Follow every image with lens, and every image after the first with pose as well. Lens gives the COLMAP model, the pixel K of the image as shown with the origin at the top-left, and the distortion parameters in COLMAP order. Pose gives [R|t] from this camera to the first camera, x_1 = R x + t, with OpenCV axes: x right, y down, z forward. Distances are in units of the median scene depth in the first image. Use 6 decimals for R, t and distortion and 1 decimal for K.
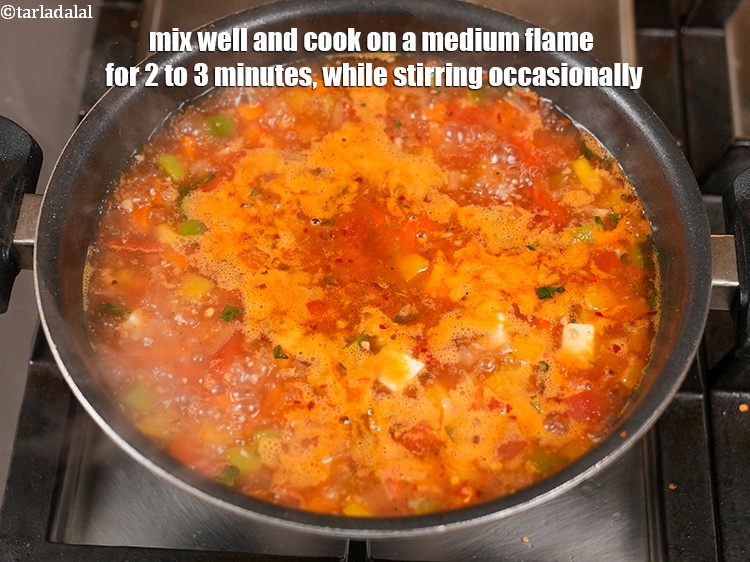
lens RADIAL K [[1411.2, 0, 389.6], [0, 1411.2, 281.1], [0, 0, 1]] dist [0.079462, 0.049339]
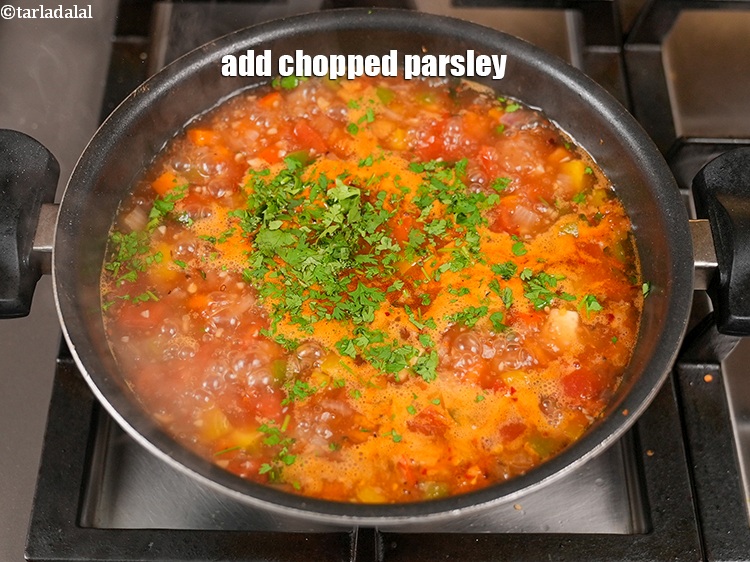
lens RADIAL K [[1122.9, 0, 375.0], [0, 1122.9, 281.0], [0, 0, 1]] dist [-0.011427, 0.046956]
pose [[0.999272, -0.035126, 0.014897, -0.022564], [0.035093, 0.999381, 0.002450, 0.003081], [-0.014974, -0.001925, 0.999886, 0.153564]]
